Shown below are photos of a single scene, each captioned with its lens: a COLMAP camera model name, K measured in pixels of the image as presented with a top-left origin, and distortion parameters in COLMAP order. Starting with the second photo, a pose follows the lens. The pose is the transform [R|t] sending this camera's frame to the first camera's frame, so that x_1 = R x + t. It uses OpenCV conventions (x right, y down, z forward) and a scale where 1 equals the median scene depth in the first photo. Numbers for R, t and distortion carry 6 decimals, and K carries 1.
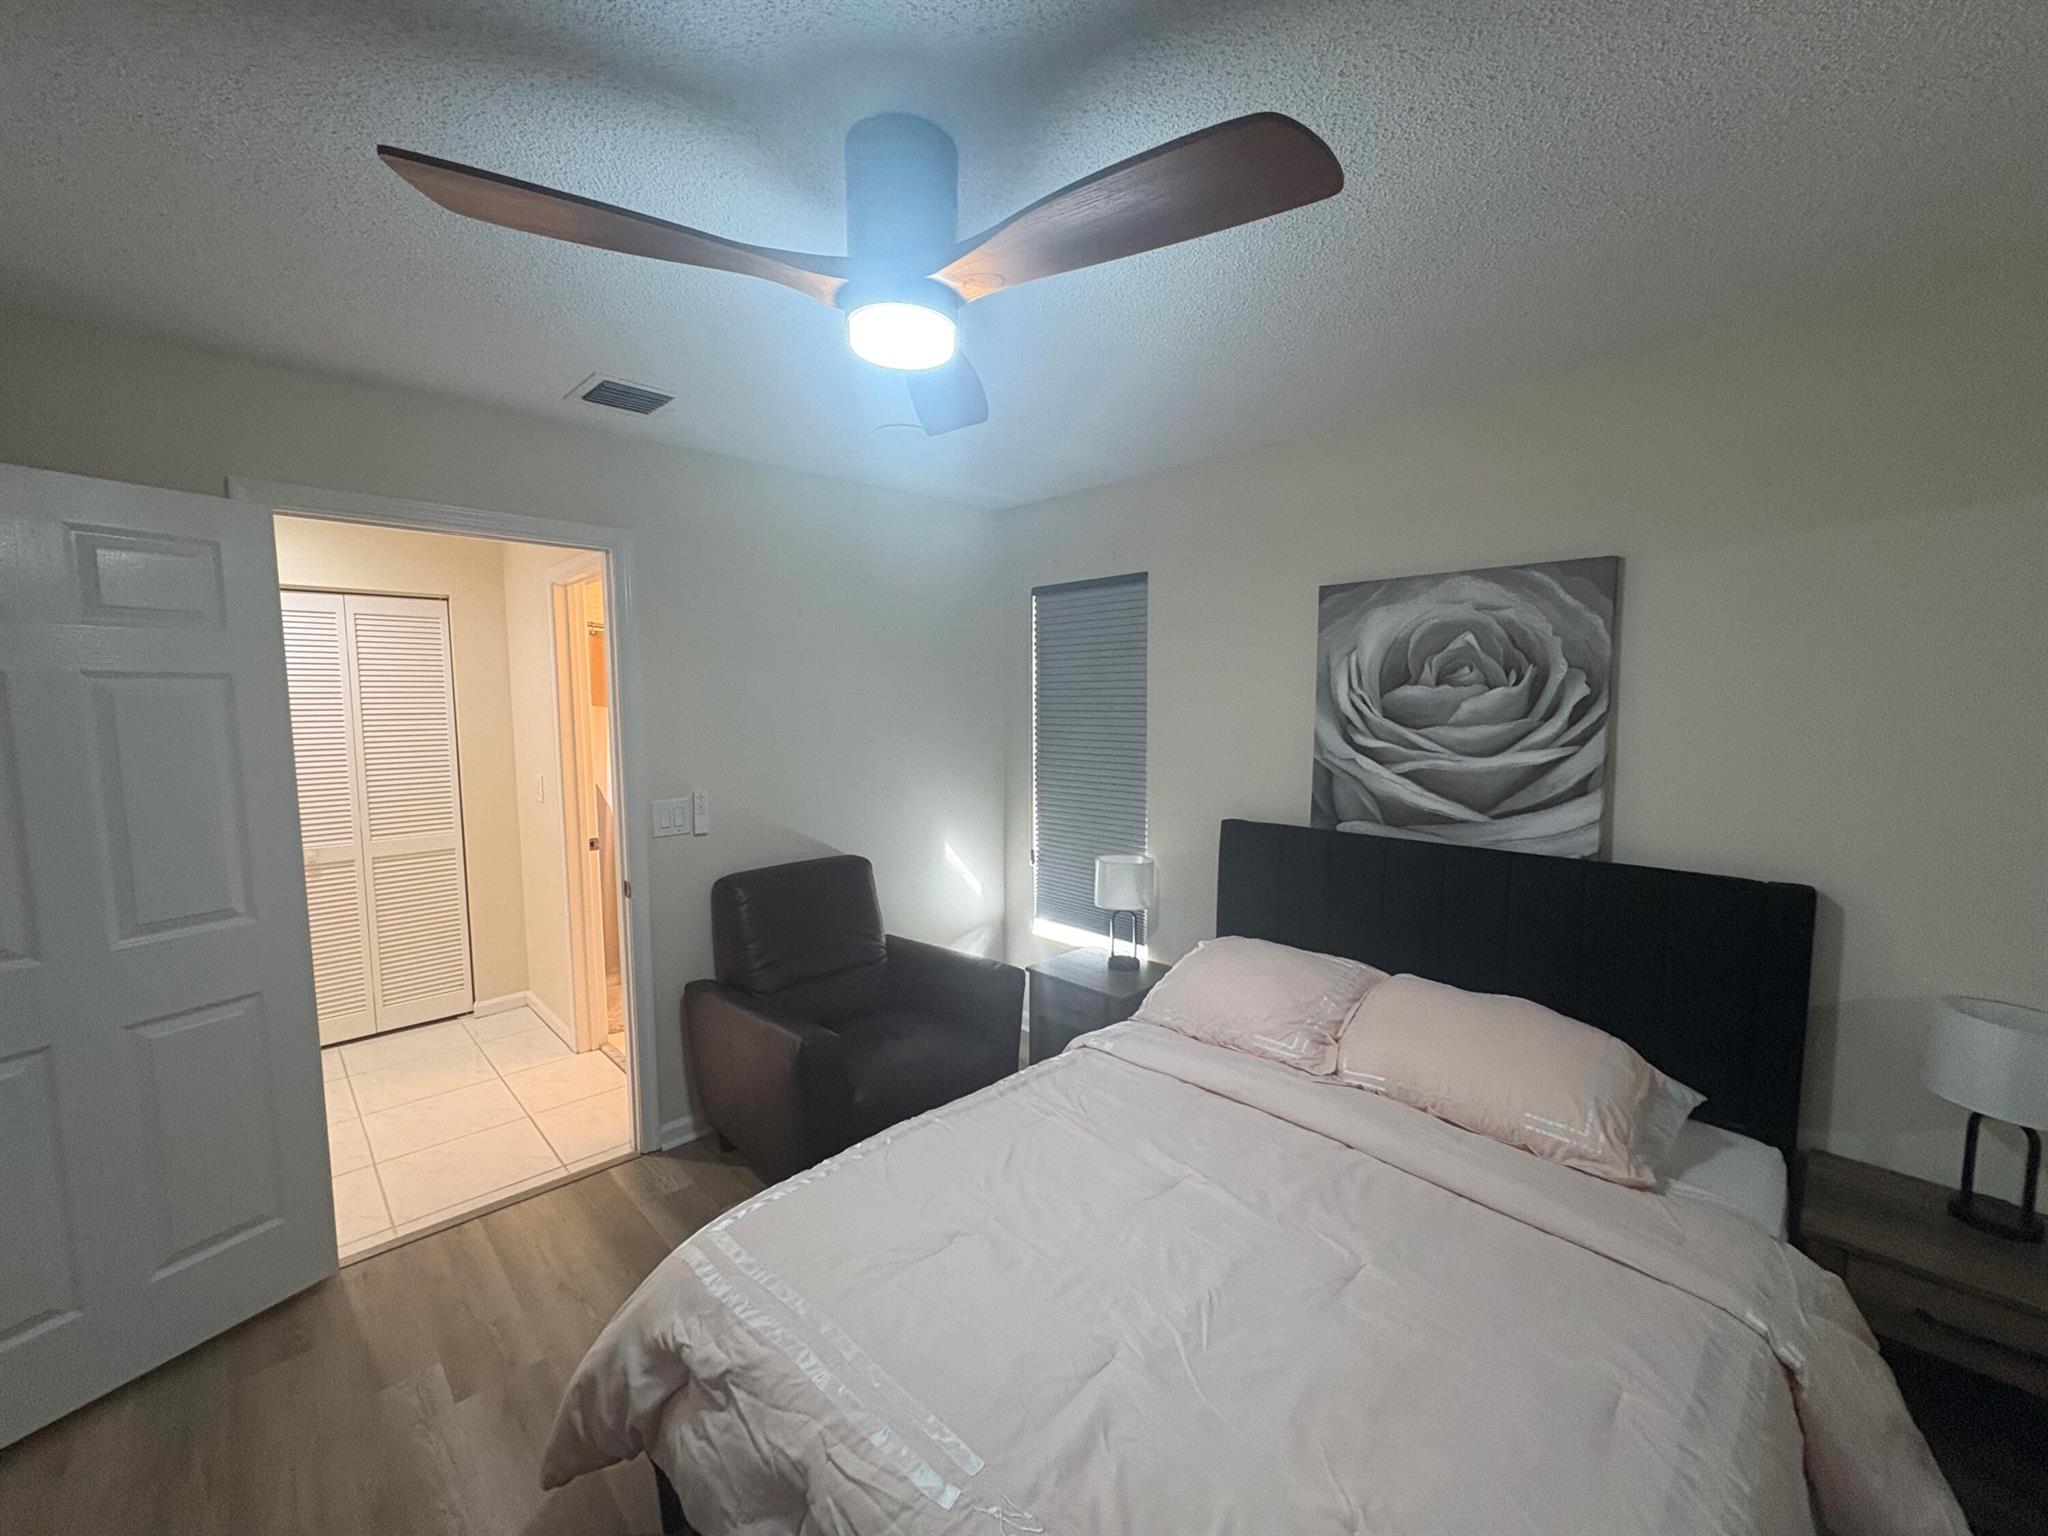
lens RADIAL K [[819.1, 0, 1024.0], [0, 819.1, 768.0], [0, 0, 1]] dist [0.000242, 0.000075]
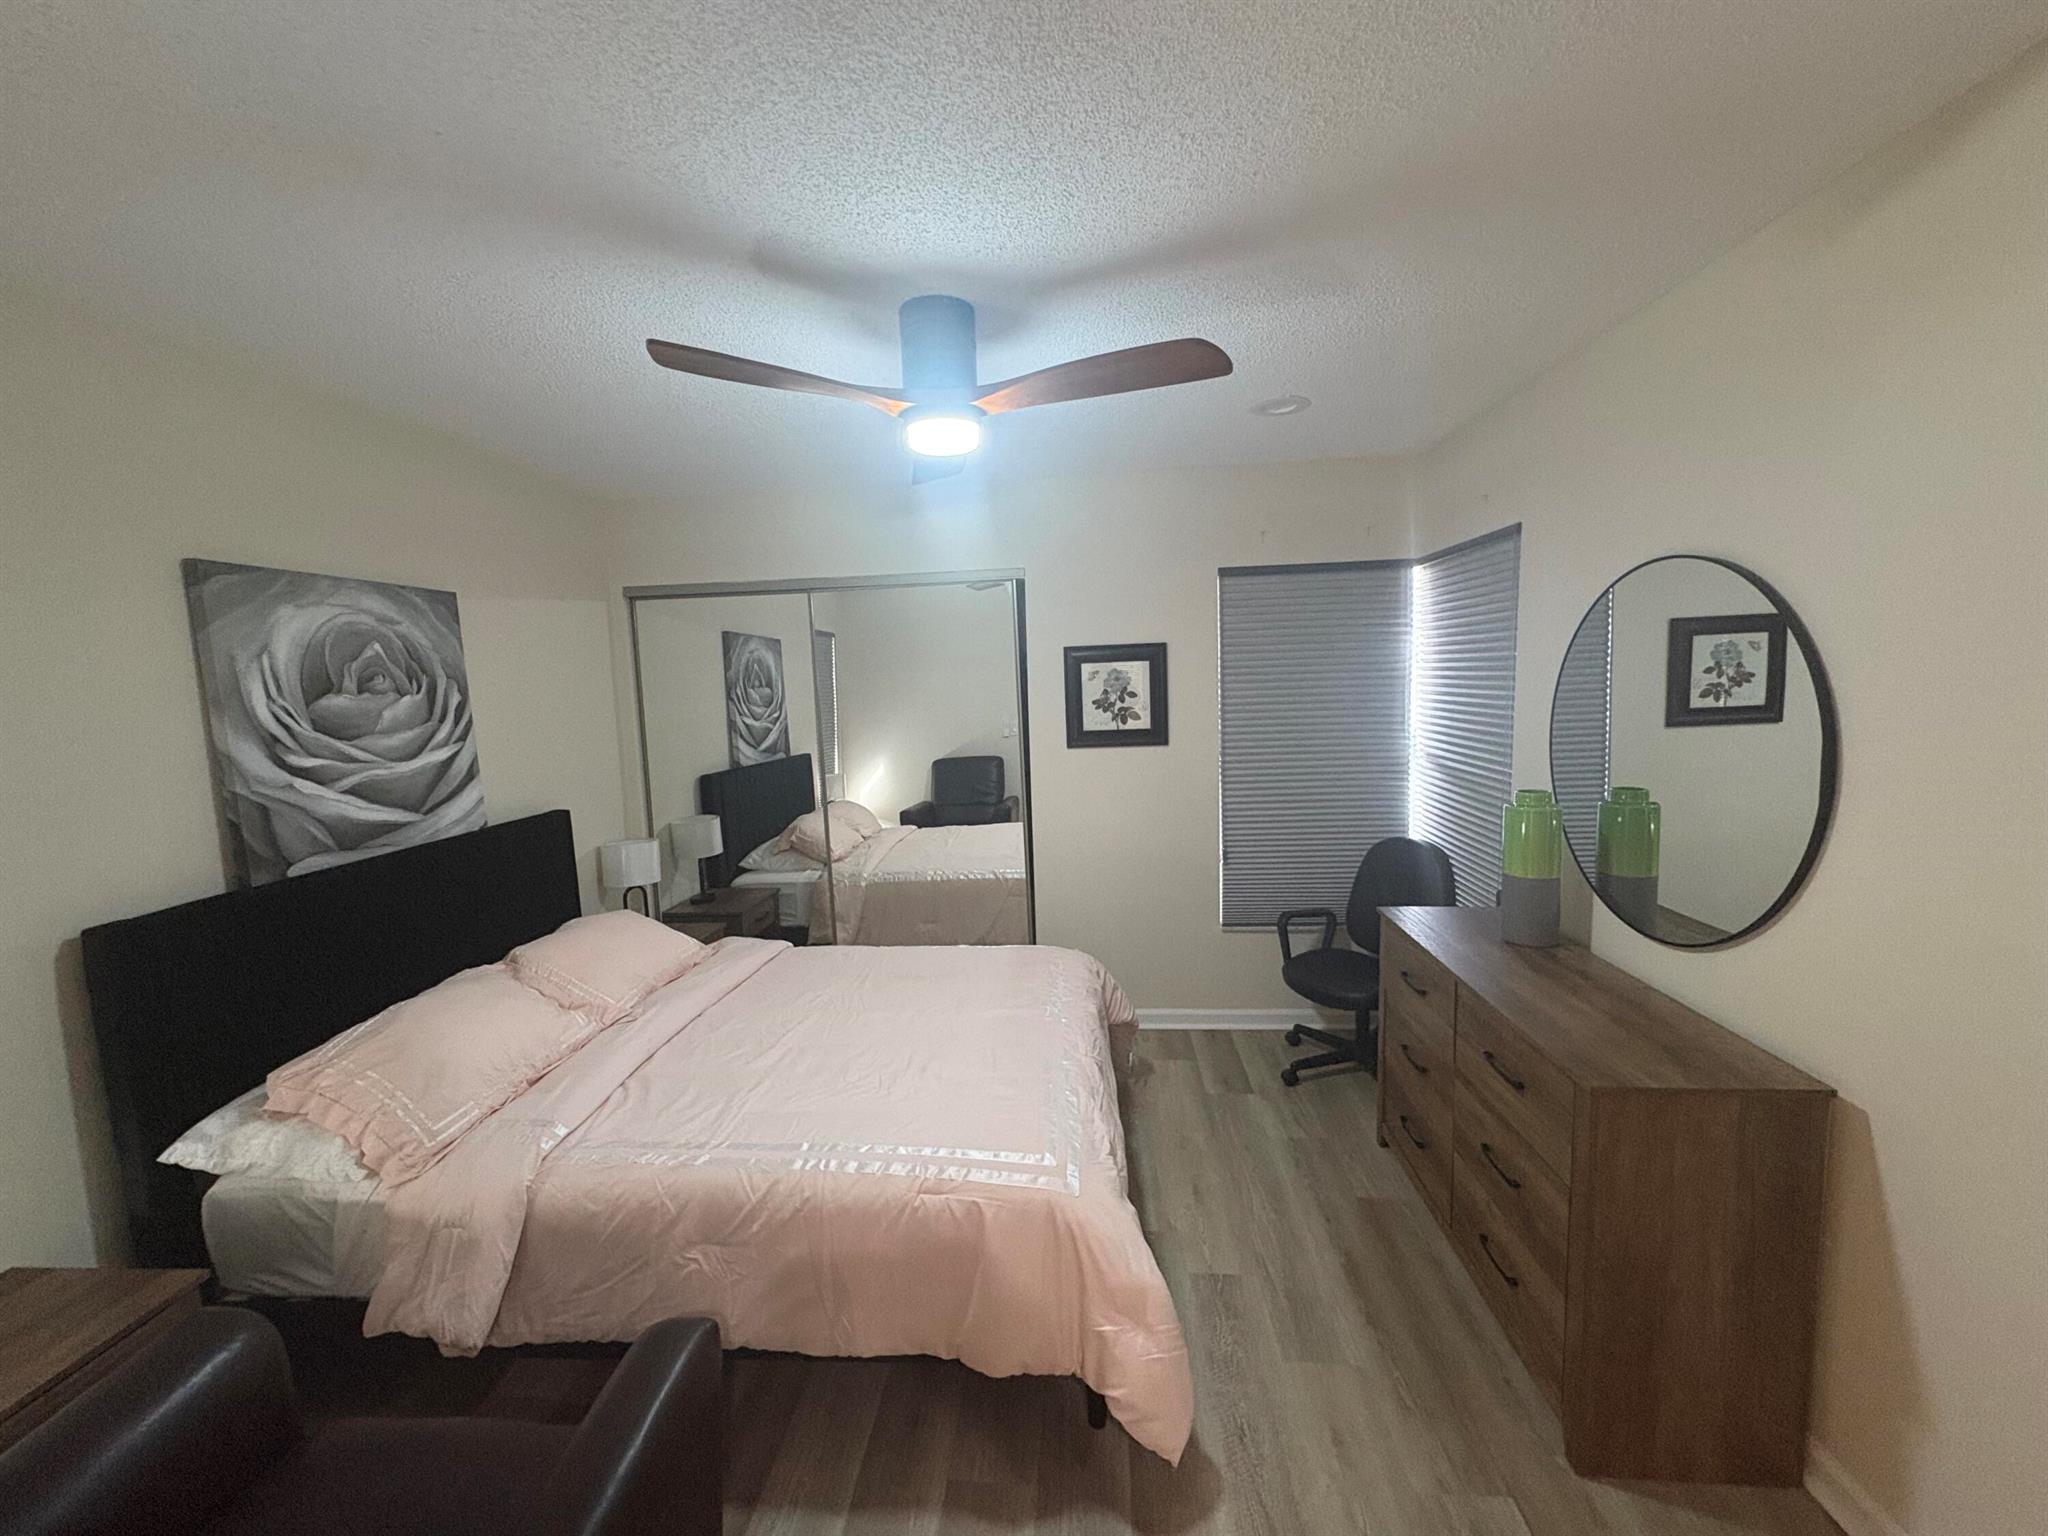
lens RADIAL K [[819.1, 0, 1024.0], [0, 819.1, 768.0], [0, 0, 1]] dist [0.000242, 0.000075]
pose [[-0.658430, -0.049360, 0.751022, -0.731215], [0.108961, 0.981084, 0.160007, -0.083032], [-0.744713, 0.187186, -0.640596, 1.035231]]
